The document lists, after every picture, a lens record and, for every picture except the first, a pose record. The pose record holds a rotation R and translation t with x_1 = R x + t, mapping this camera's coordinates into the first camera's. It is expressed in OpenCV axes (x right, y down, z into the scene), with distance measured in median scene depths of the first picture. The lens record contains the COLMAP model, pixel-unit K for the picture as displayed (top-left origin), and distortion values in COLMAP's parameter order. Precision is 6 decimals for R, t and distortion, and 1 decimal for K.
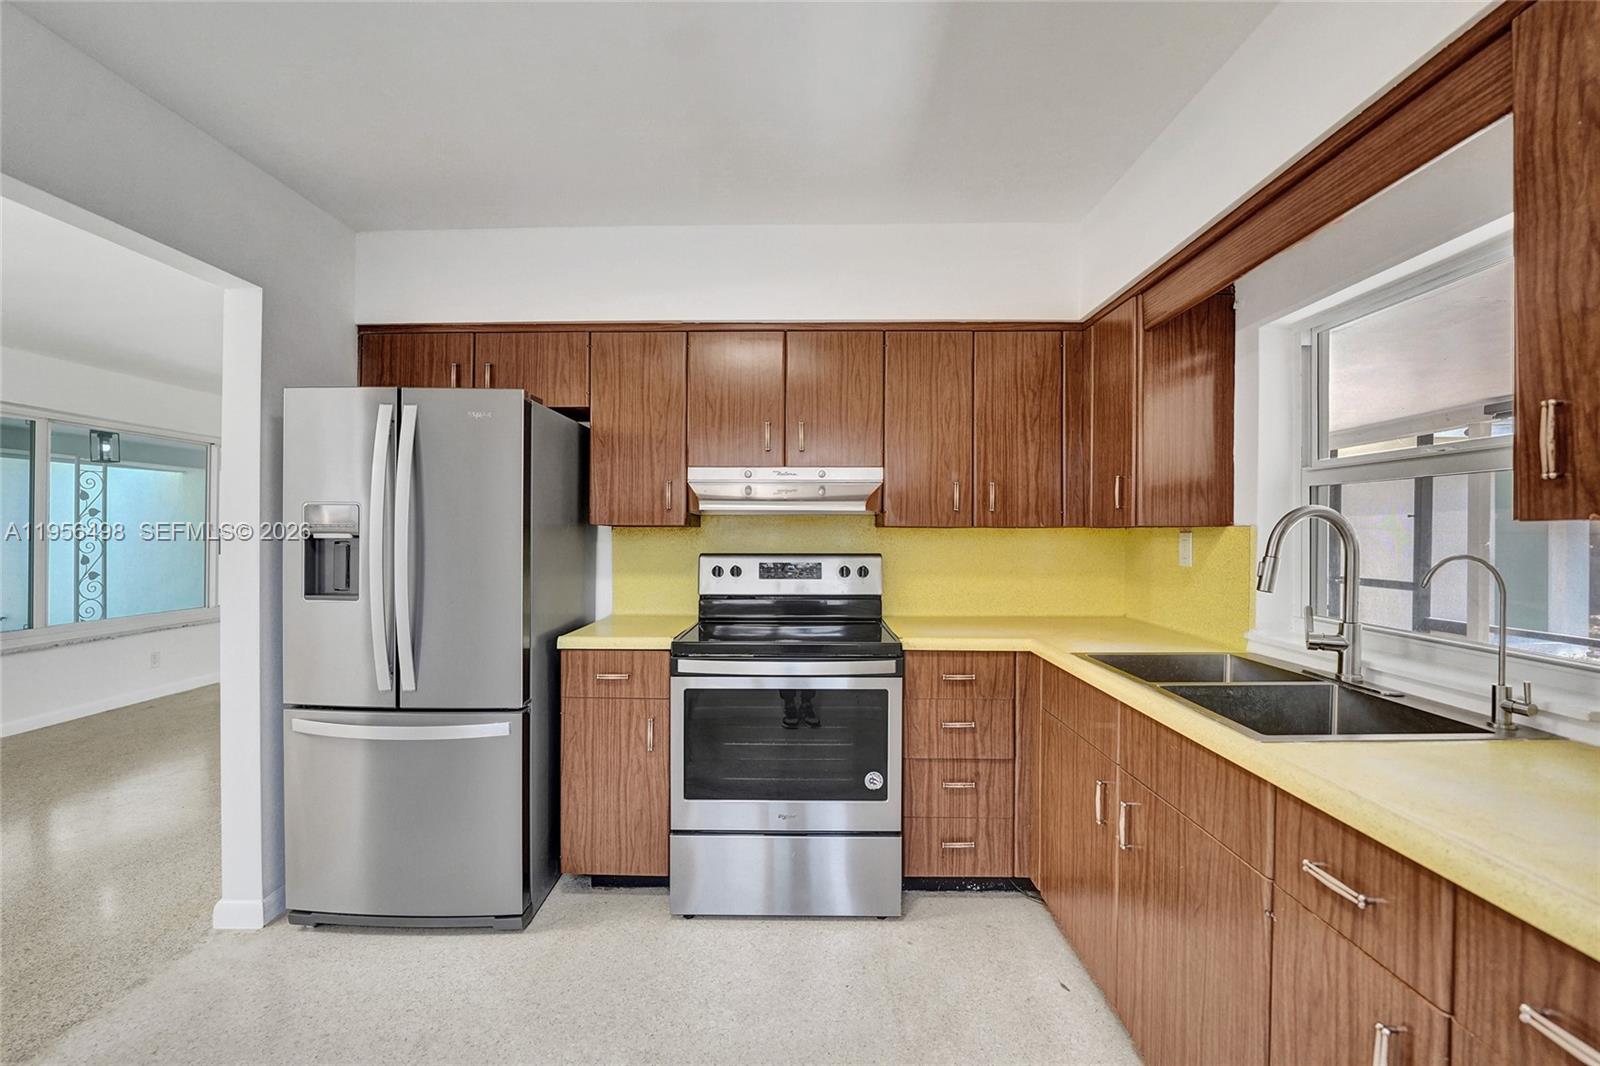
lens RADIAL K [[652.6, 0, 800.0], [0, 652.6, 533.0], [0, 0, 1]] dist [-0.024386, -0.000032]
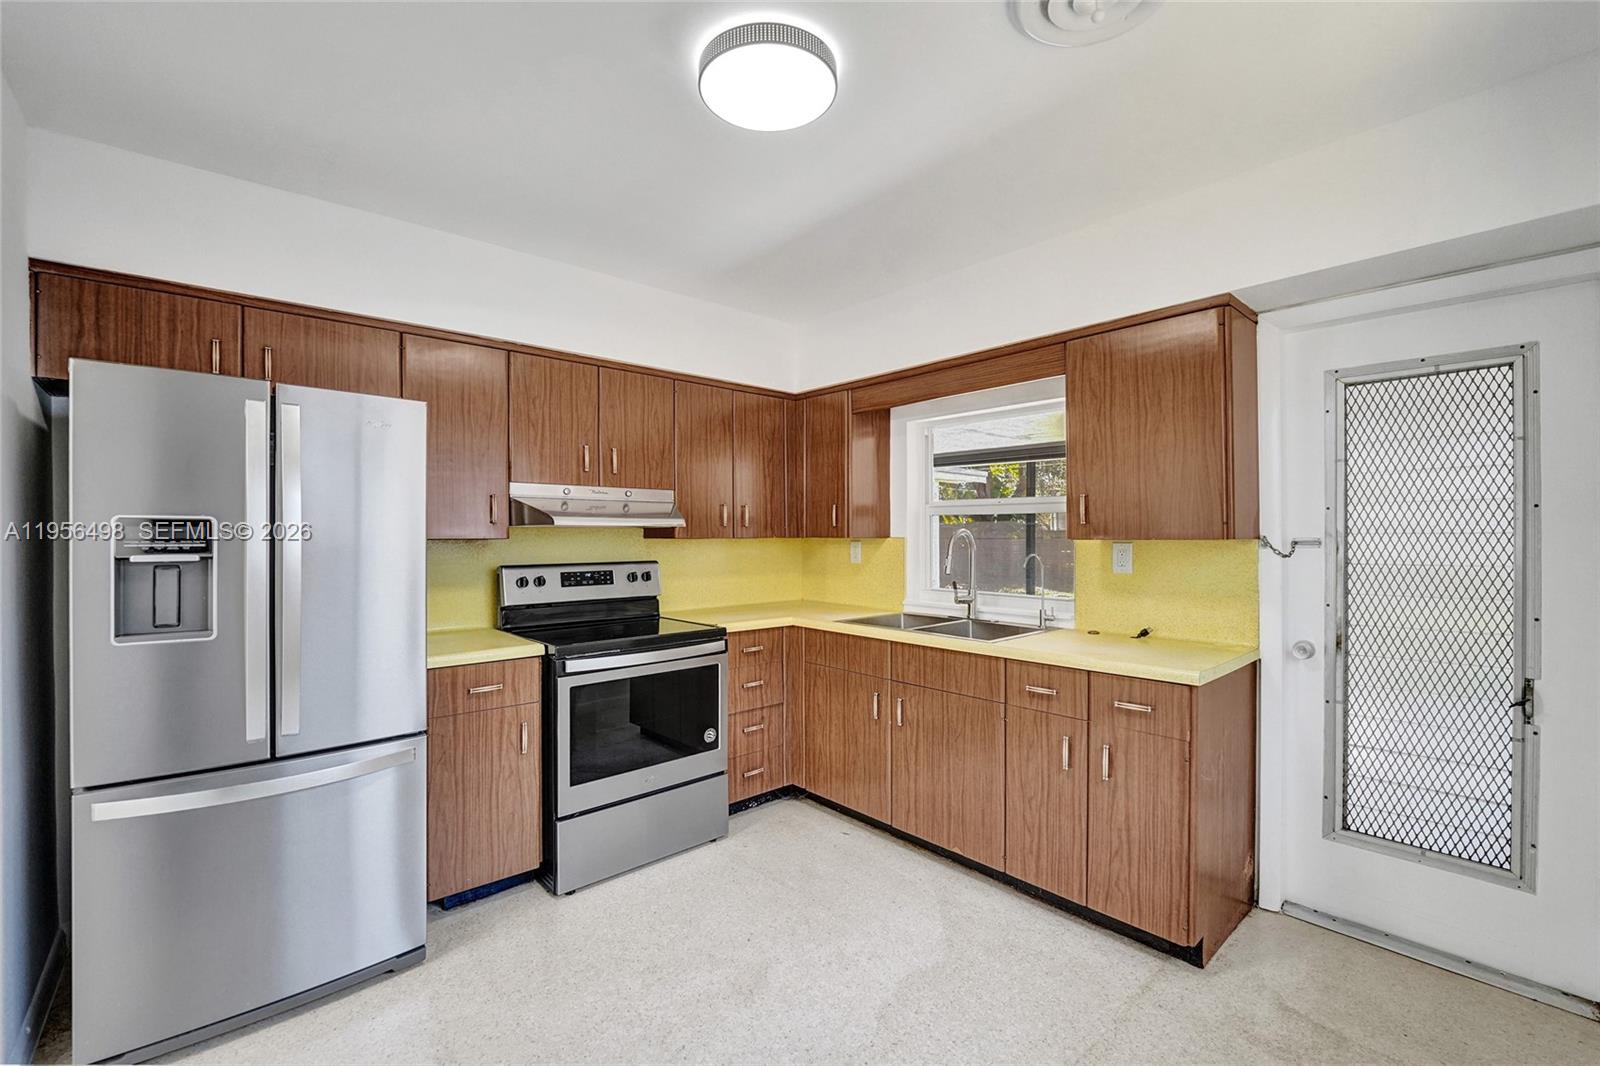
lens RADIAL K [[668.4, 0, 800.0], [0, 668.4, 533.0], [0, 0, 1]] dist [-0.024794, 0.000247]
pose [[0.735984, -0.001912, 0.676996, -0.626749], [0.003852, 0.999992, -0.001364, -0.020201], [-0.676988, 0.003612, 0.735986, -0.100074]]
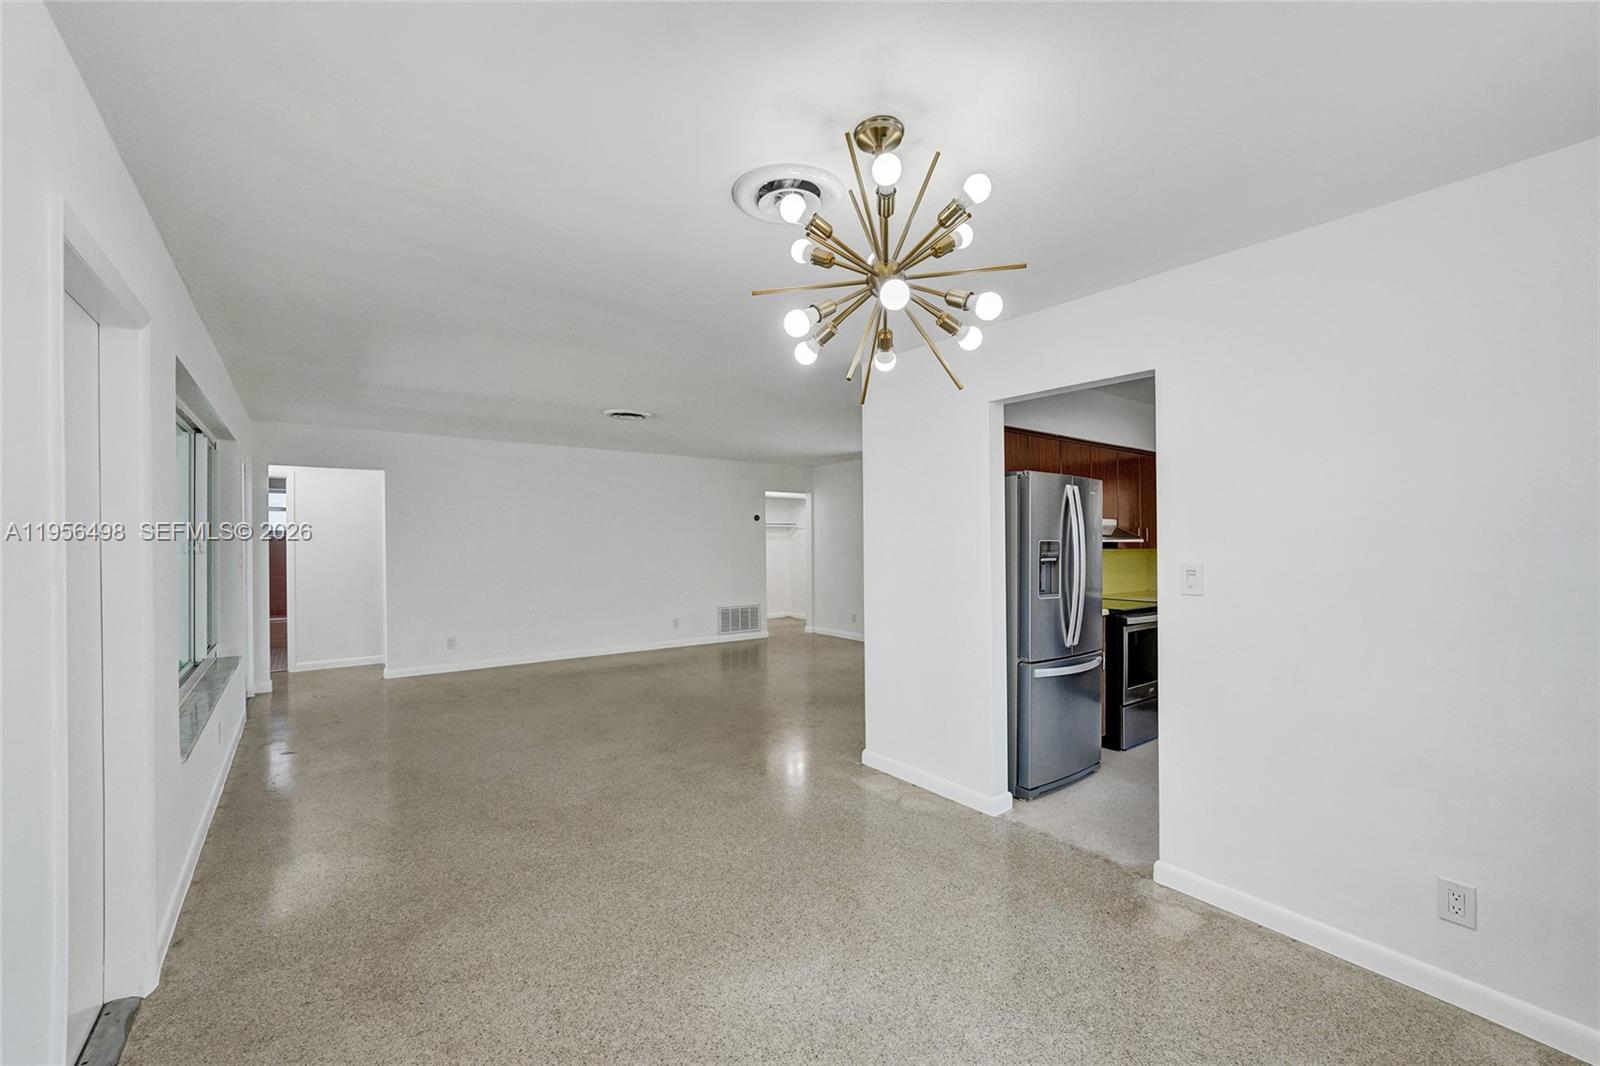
lens RADIAL K [[668.9, 0, 797.5], [0, 668.9, 520.4], [0, 0, 1]] dist [-0.025587, 0.003449]
pose [[0.799797, 0.012272, 0.600145, -2.098241], [0.000860, 0.999767, -0.021590, -0.056578], [-0.600269, 0.017783, 0.799600, -0.021601]]
